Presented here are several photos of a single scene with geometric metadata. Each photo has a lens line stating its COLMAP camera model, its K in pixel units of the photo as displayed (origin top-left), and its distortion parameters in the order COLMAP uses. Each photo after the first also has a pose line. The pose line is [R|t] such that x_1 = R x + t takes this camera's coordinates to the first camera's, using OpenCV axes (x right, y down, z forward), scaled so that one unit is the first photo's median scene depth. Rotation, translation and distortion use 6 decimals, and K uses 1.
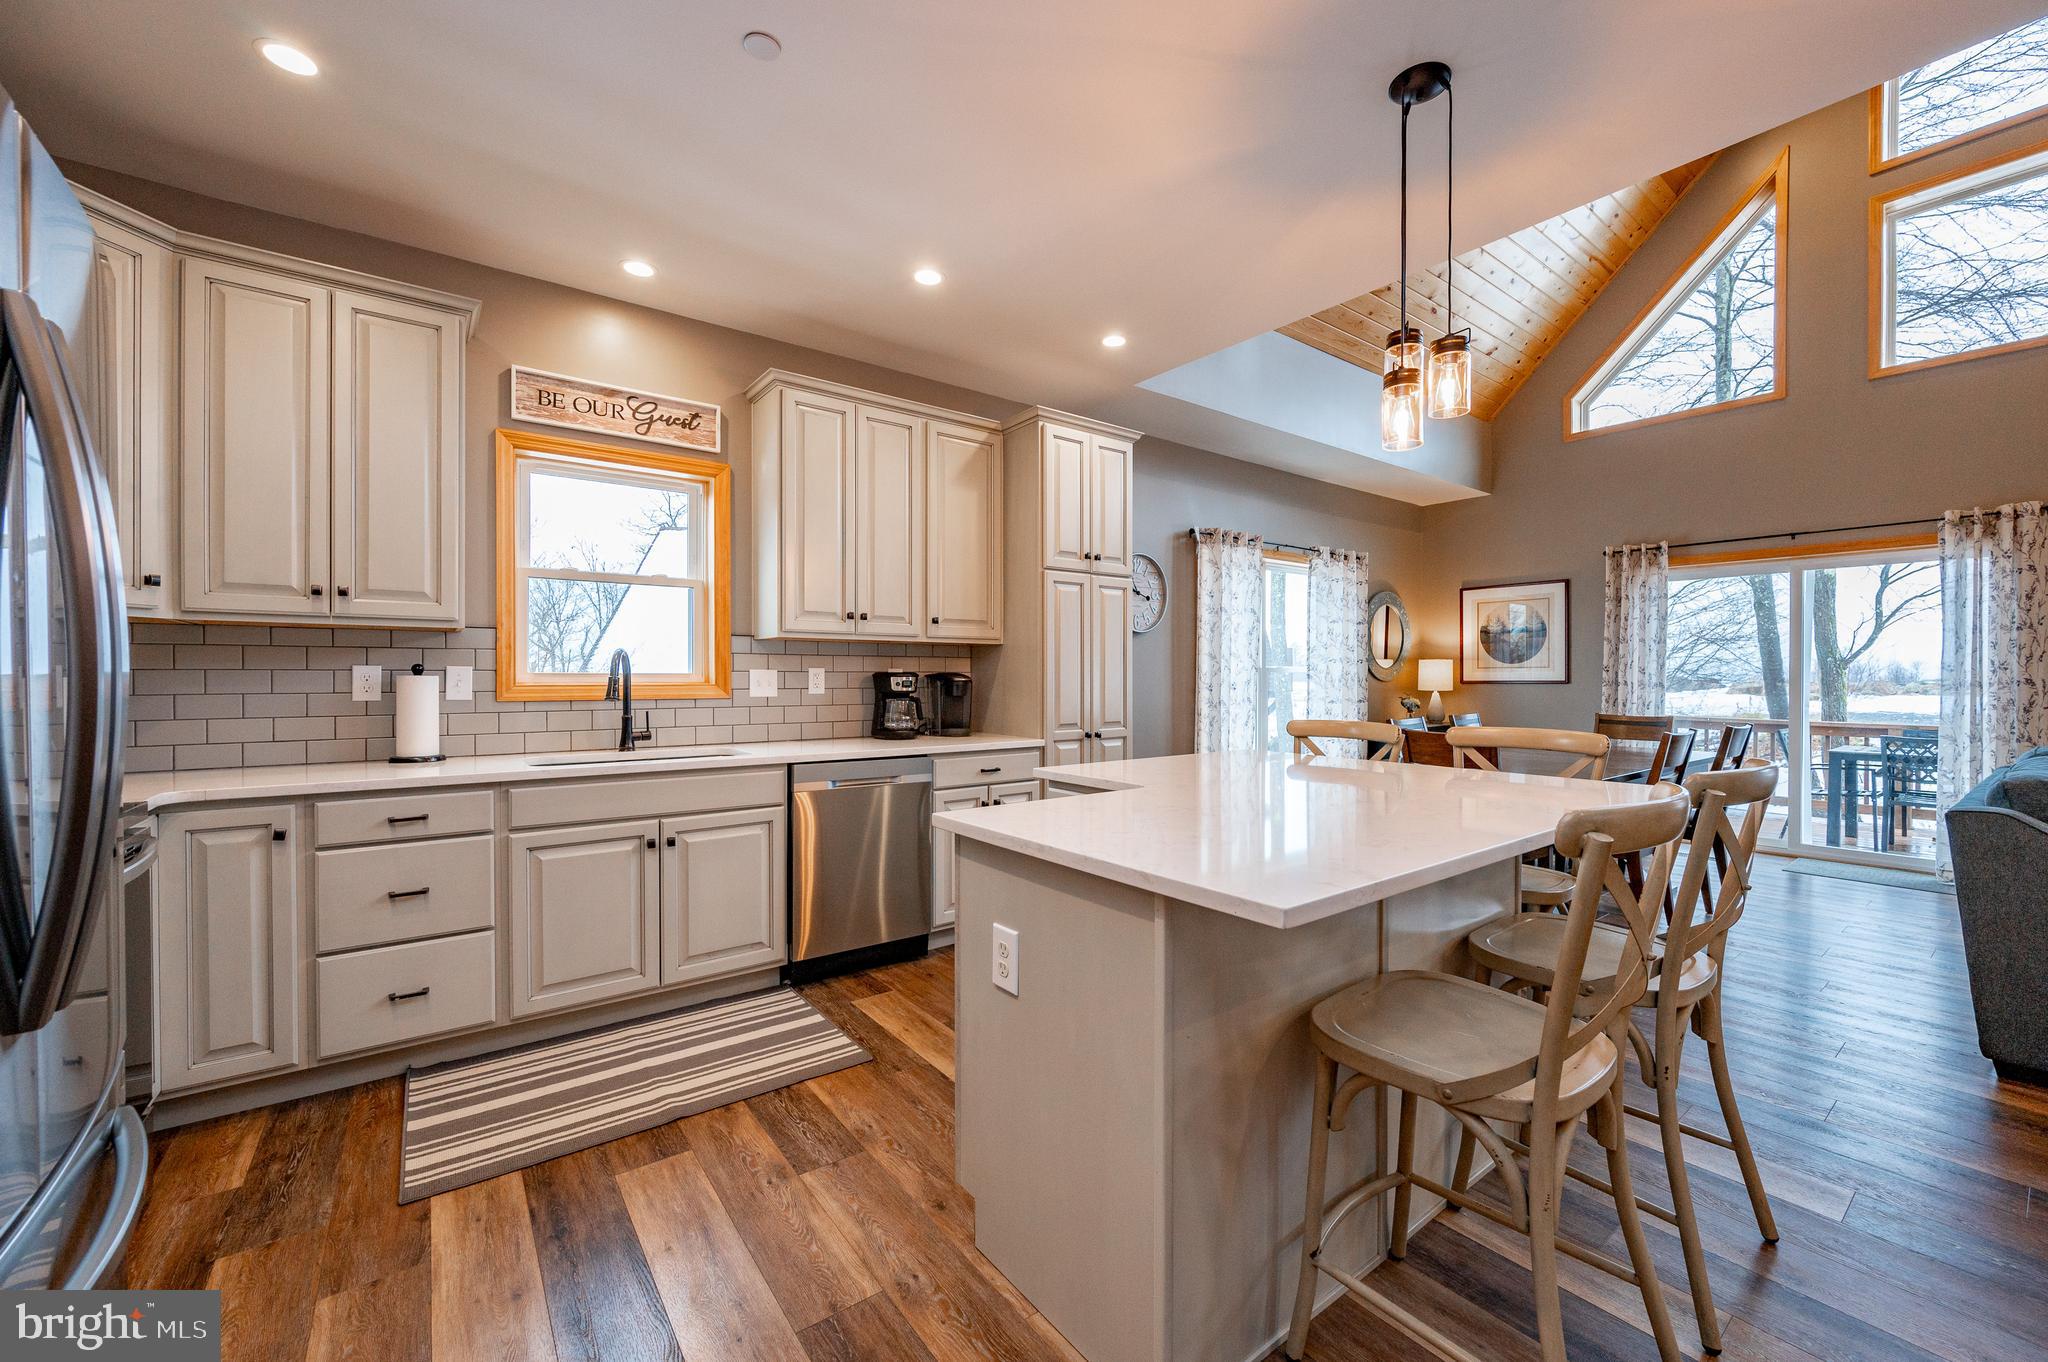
lens RADIAL K [[797.6, 0, 1024.0], [0, 797.6, 681.0], [0, 0, 1]] dist [0.002298, -0.002646]
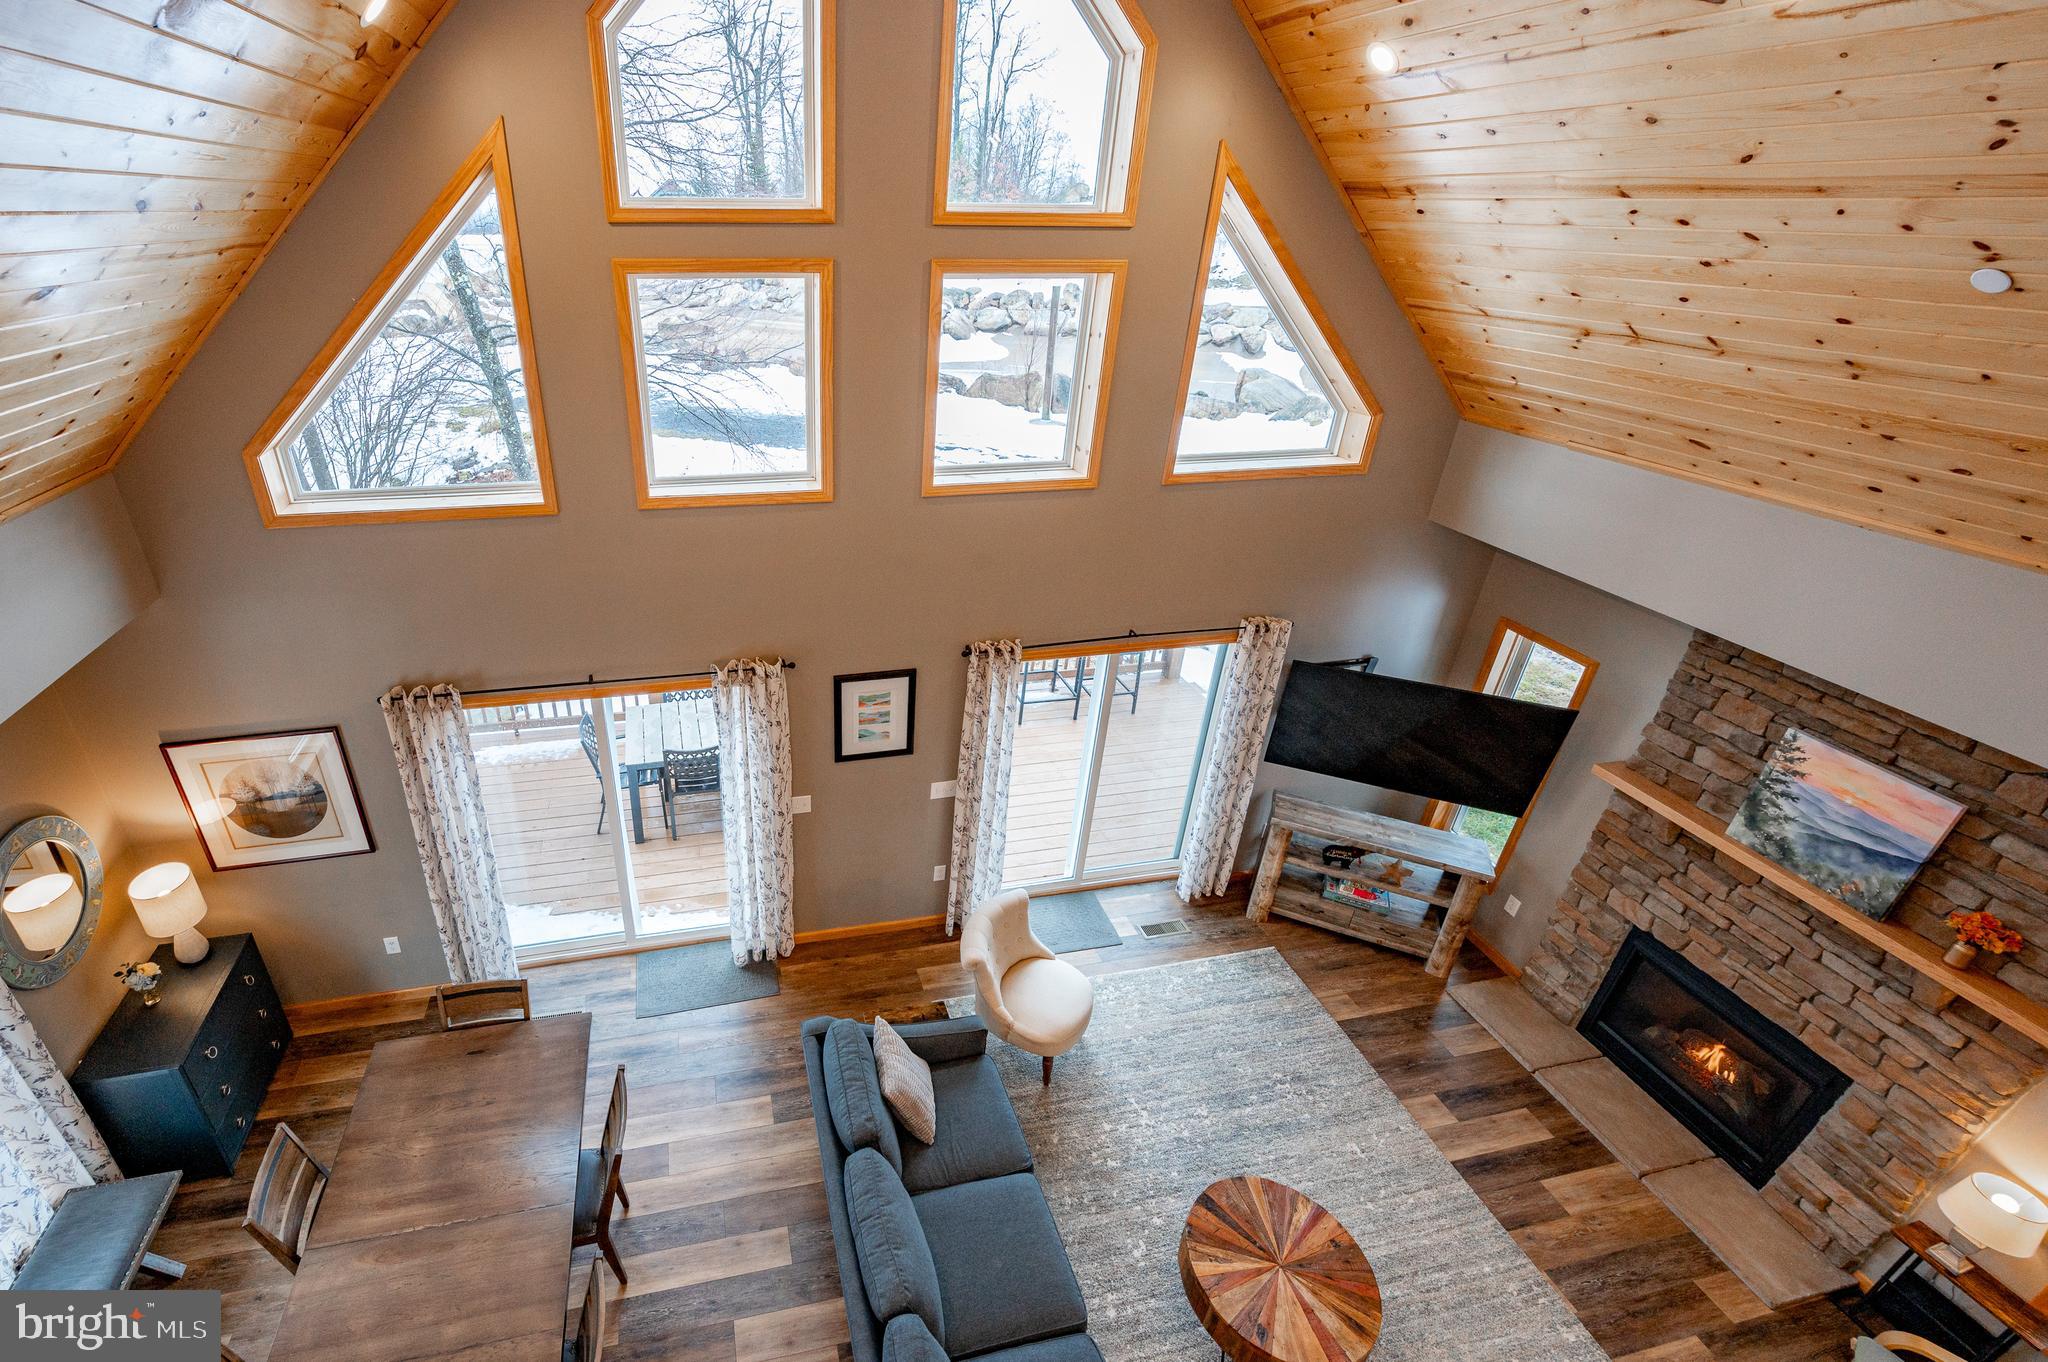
lens RADIAL K [[860.4, 0, 847.2], [0, 860.4, 653.6], [0, 0, 1]] dist [-0.000020, 0.000124]
pose [[0.428520, -0.409184, 0.805567, 0.340503], [-0.002334, 0.891071, 0.453857, -0.543088], [-0.903529, -0.196367, 0.380887, 0.389266]]
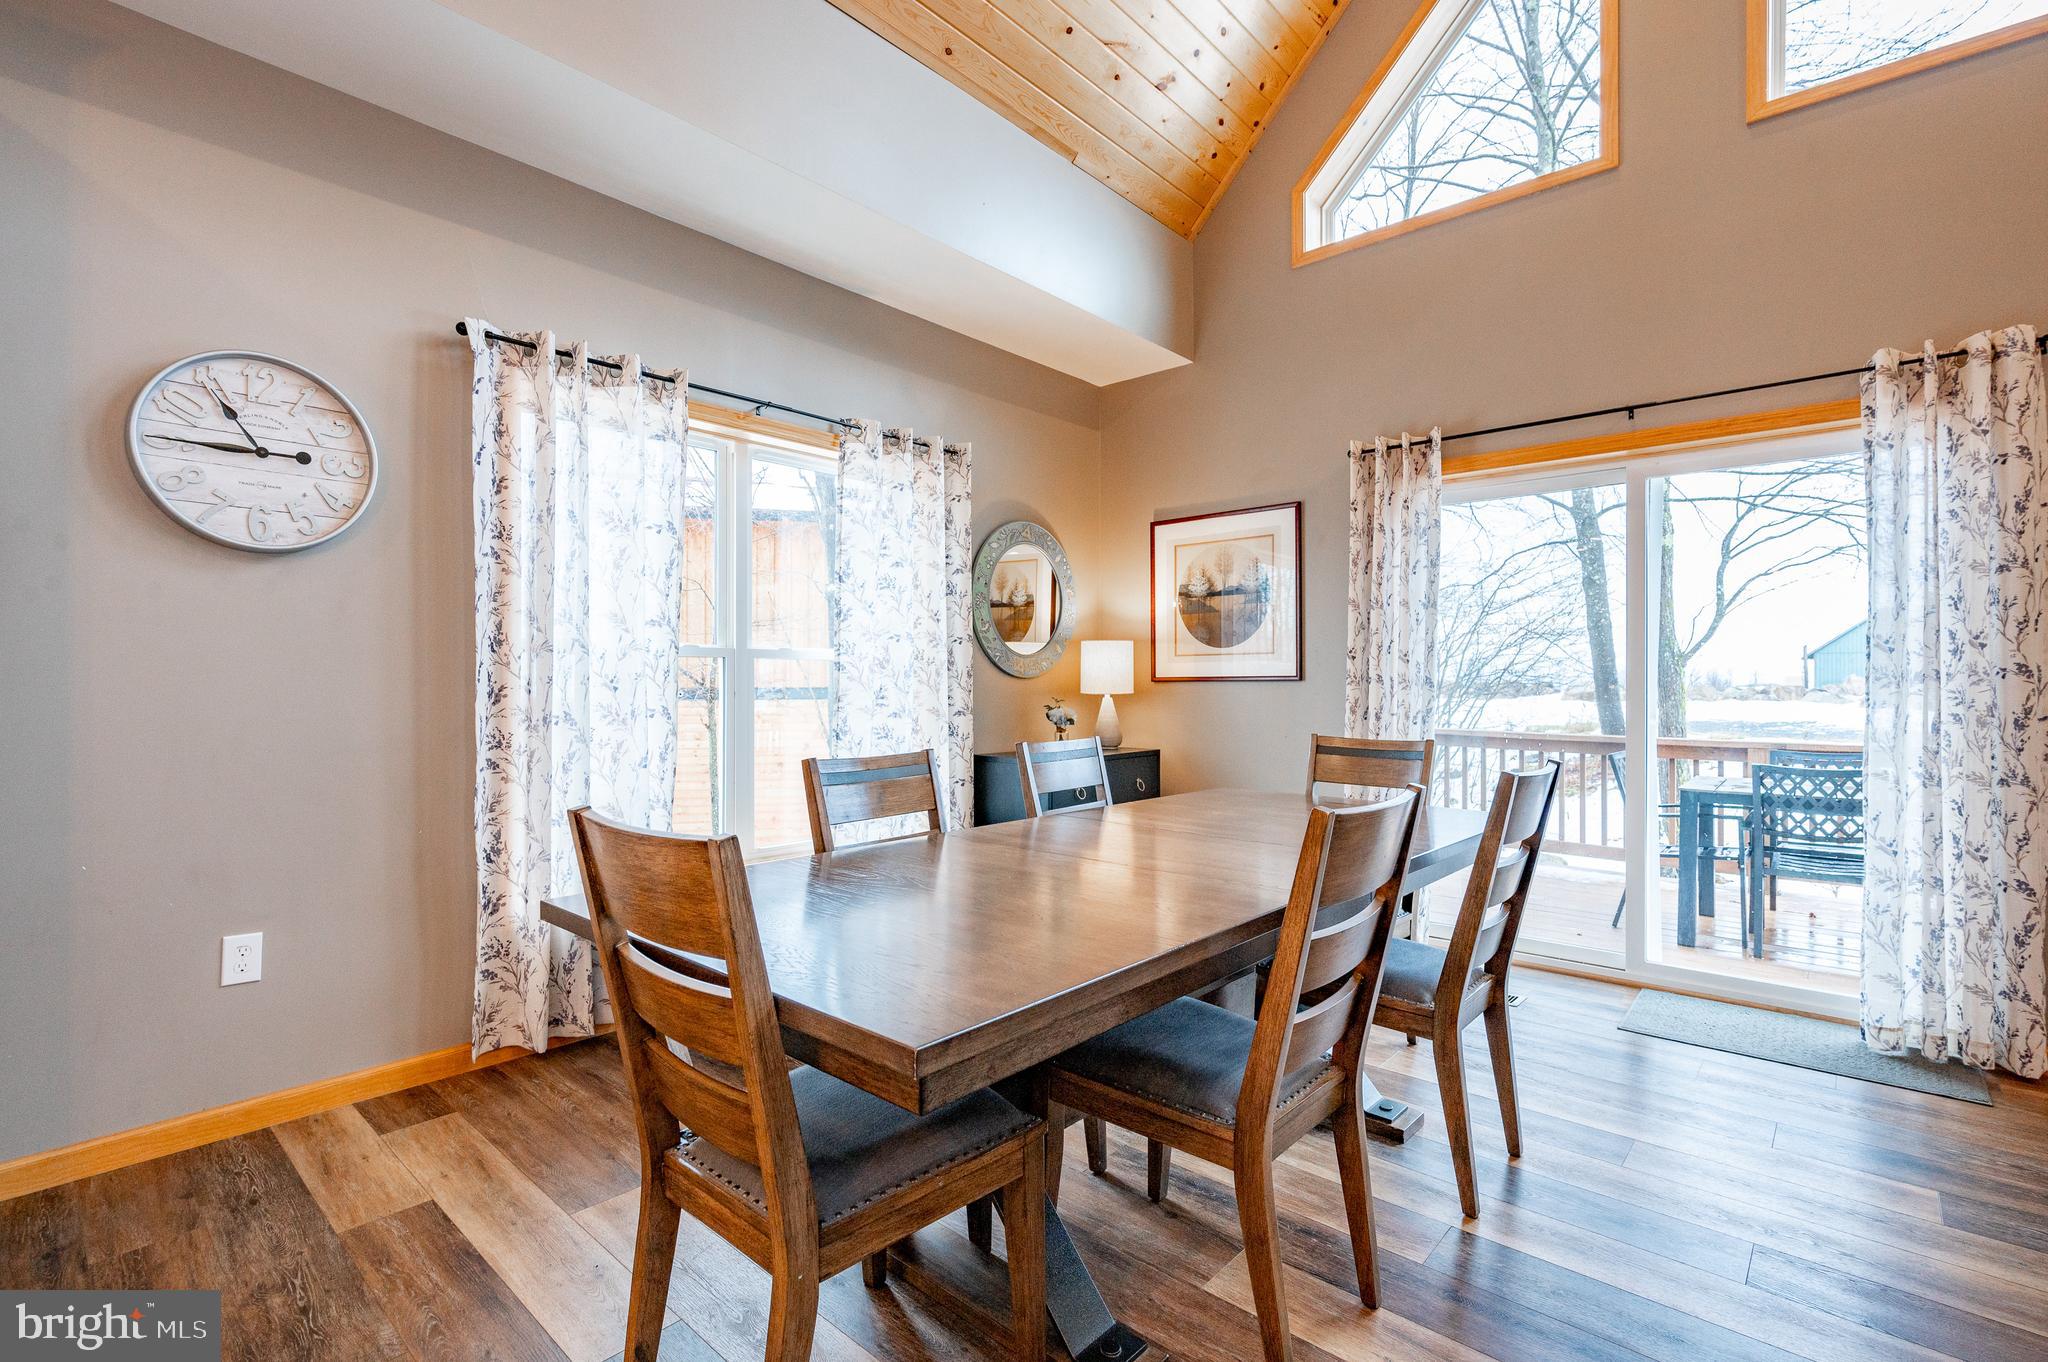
lens RADIAL K [[932.6, 0, 1024.0], [0, 932.6, 681.0], [0, 0, 1]] dist [-0.010557, 0.000206]
pose [[0.981196, 0.000964, 0.193010, 0.380469], [0.000617, 0.999967, -0.008128, 0.009521], [-0.193011, 0.008095, 0.981163, 0.401842]]
